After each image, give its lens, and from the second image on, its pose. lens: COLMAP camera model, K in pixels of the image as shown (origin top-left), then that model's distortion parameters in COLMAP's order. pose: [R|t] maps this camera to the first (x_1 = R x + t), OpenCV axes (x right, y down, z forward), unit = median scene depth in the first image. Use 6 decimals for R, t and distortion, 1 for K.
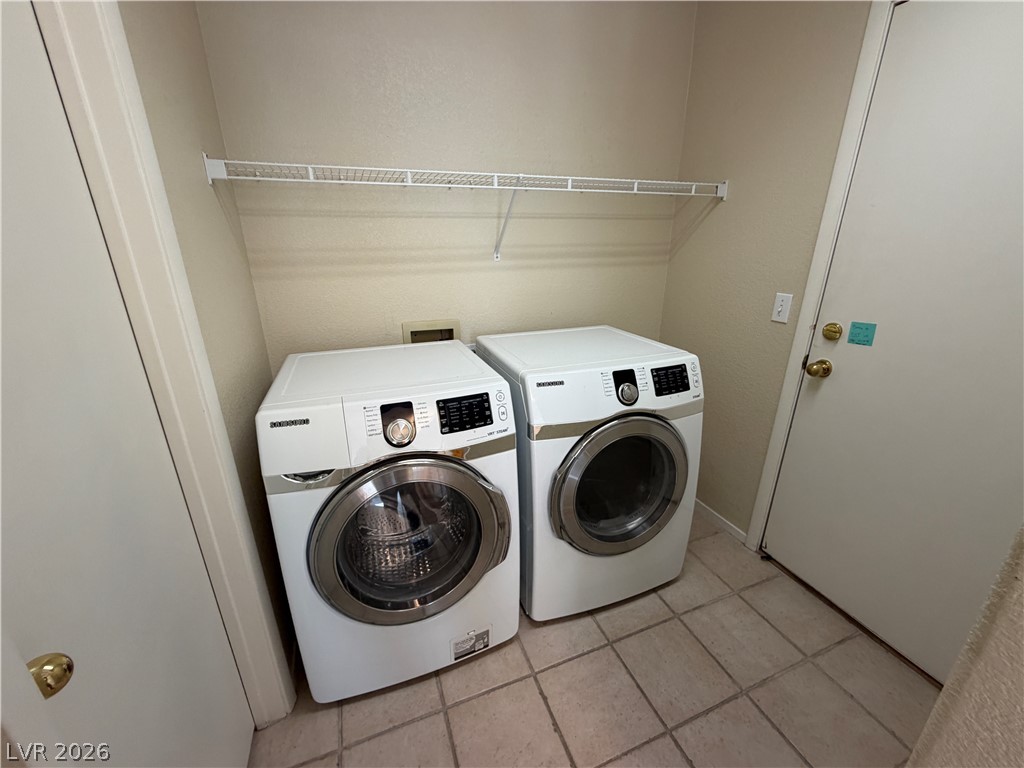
lens RADIAL K [[409.2, 0, 513.4], [0, 409.2, 379.5], [0, 0, 1]] dist [-0.000854, 0.000928]
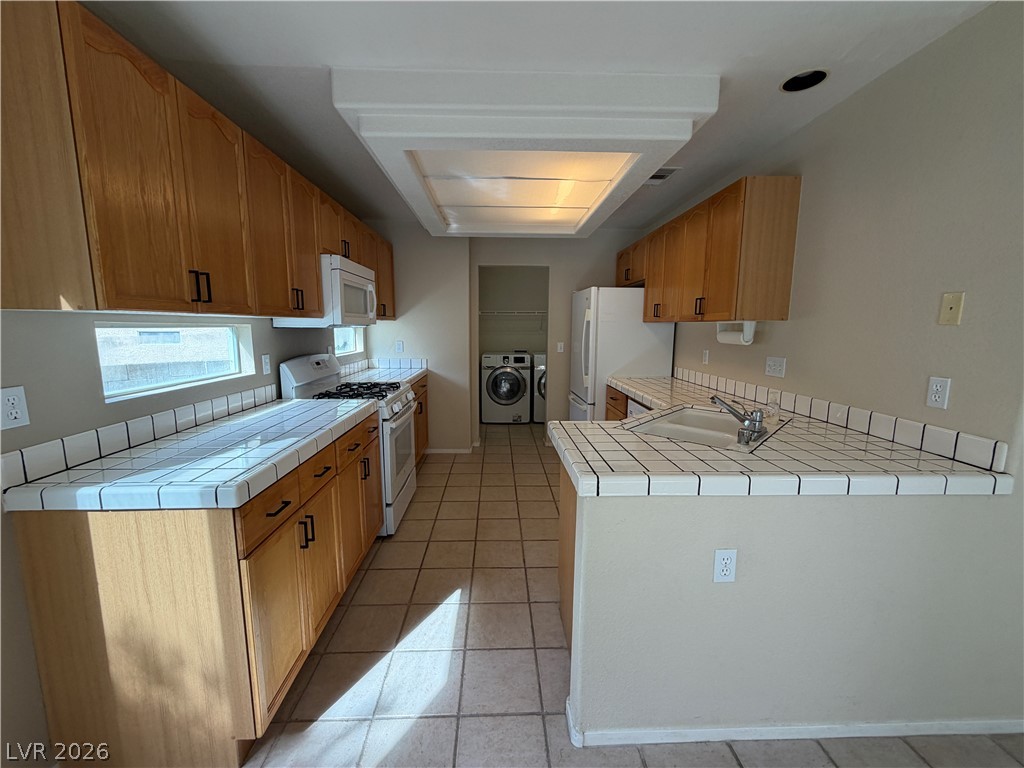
lens RADIAL K [[409.2, 0, 511.1], [0, 409.2, 383.9], [0, 0, 1]] dist [-0.000854, 0.000928]
pose [[0.941946, 0.058596, -0.330613, 1.366984], [-0.118837, 0.979100, -0.165048, 1.134909], [0.314032, 0.194755, 0.929222, -3.377499]]
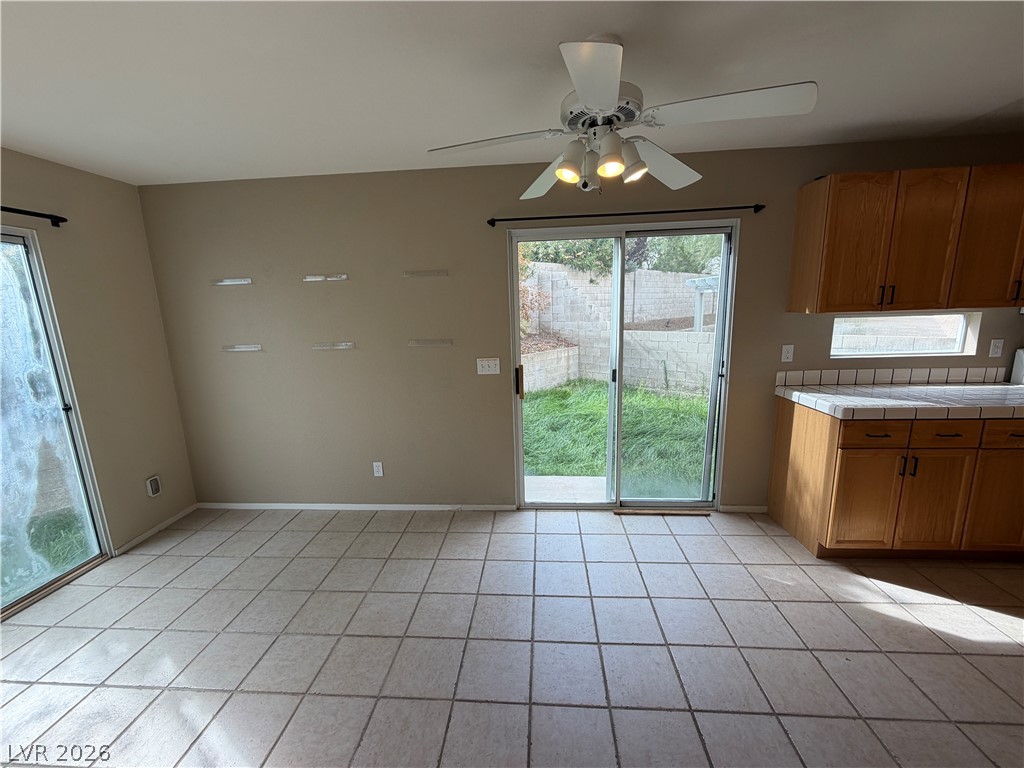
lens RADIAL K [[409.2, 0, 510.6], [0, 409.2, 386.8], [0, 0, 1]] dist [-0.000854, 0.000928]
pose [[-0.436131, 0.194358, -0.878643, 2.650702], [-0.255007, 0.909680, 0.327802, 0.988014], [0.862995, 0.367025, -0.347177, -3.318811]]
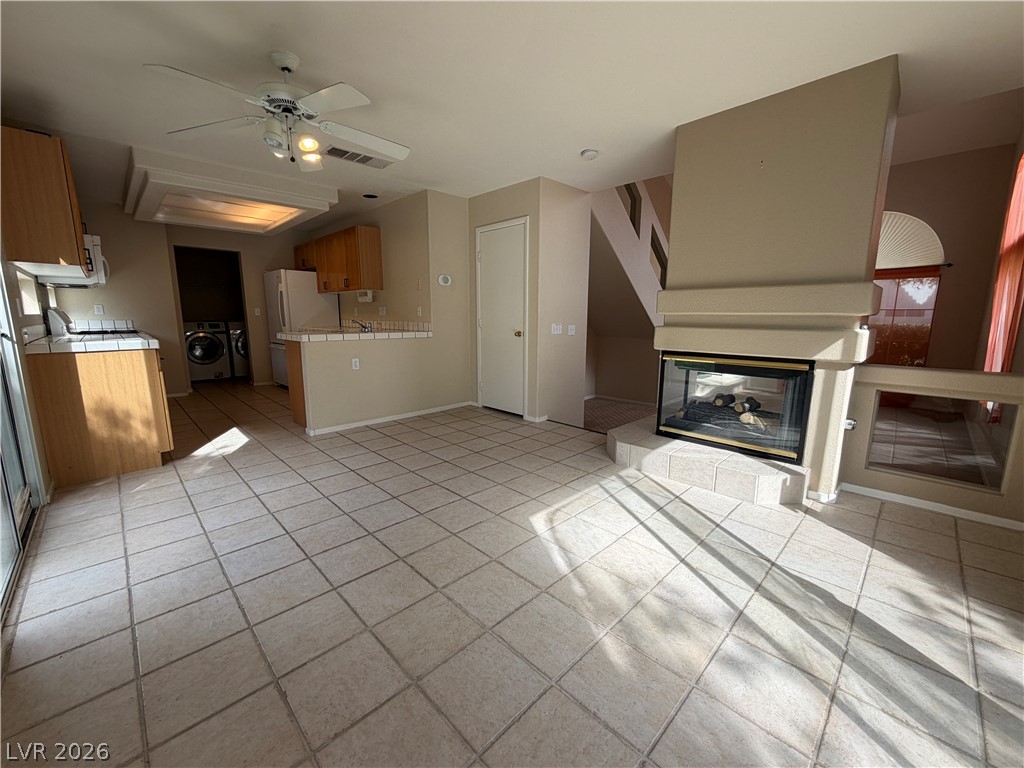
lens RADIAL K [[409.2, 0, 509.8], [0, 409.2, 384.1], [0, 0, 1]] dist [-0.000854, 0.000928]
pose [[0.922068, -0.056232, 0.382922, 1.442855], [0.116395, 0.983876, -0.135795, 2.110164], [-0.369112, 0.169783, 0.913745, -5.568717]]
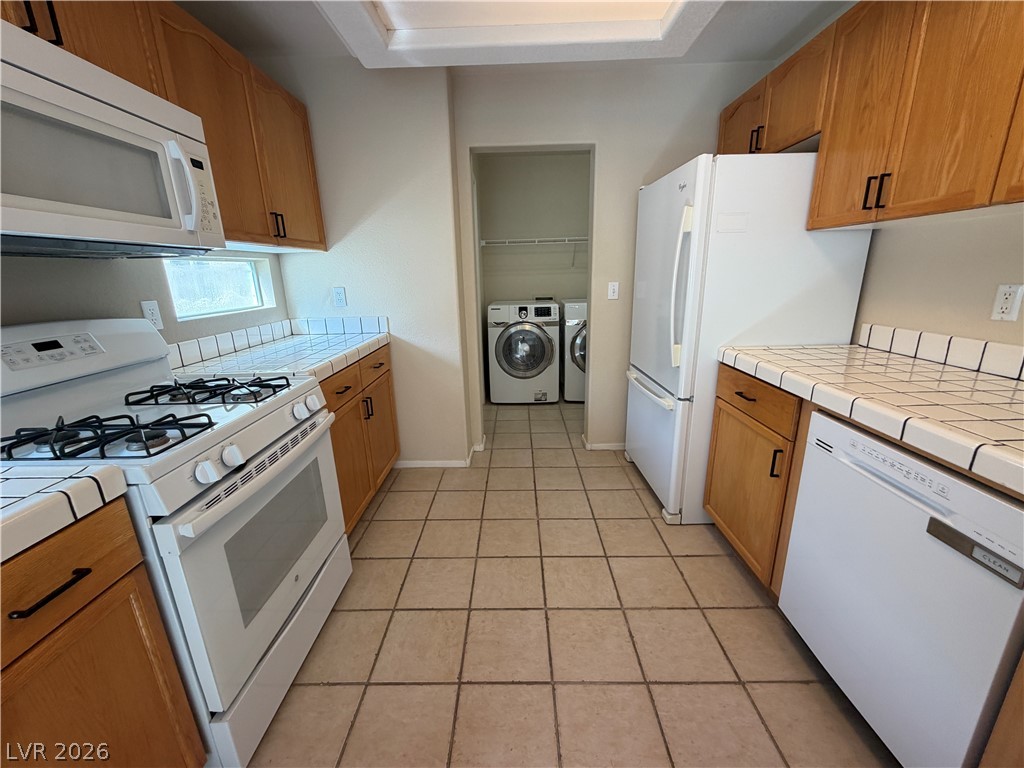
lens RADIAL K [[409.2, 0, 511.5], [0, 409.2, 380.8], [0, 0, 1]] dist [-0.000854, 0.000928]
pose [[0.925023, 0.082262, -0.370897, 0.888152], [-0.104906, 0.993626, -0.041258, 0.770897], [0.365139, 0.077074, 0.927757, -2.041876]]
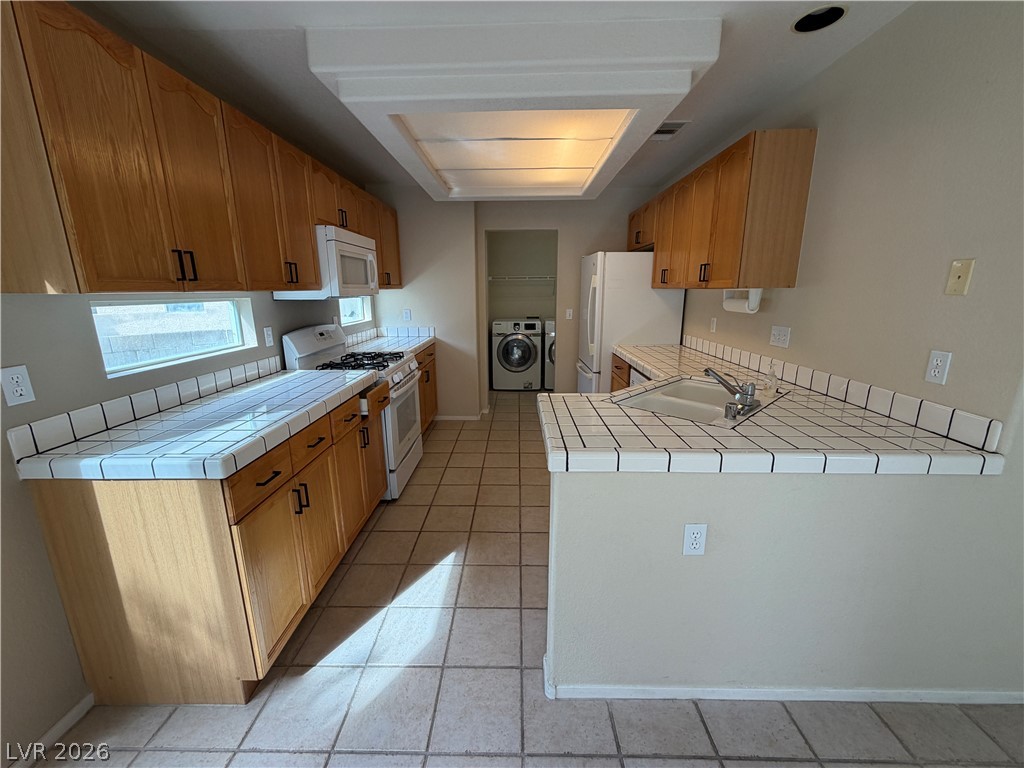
lens RADIAL K [[409.2, 0, 511.2], [0, 409.2, 383.7], [0, 0, 1]] dist [-0.000854, 0.000928]
pose [[0.923002, 0.088149, -0.374562, 1.488597], [-0.123997, 0.989619, -0.072661, 1.087076], [0.364269, 0.113511, 0.924350, -3.344497]]
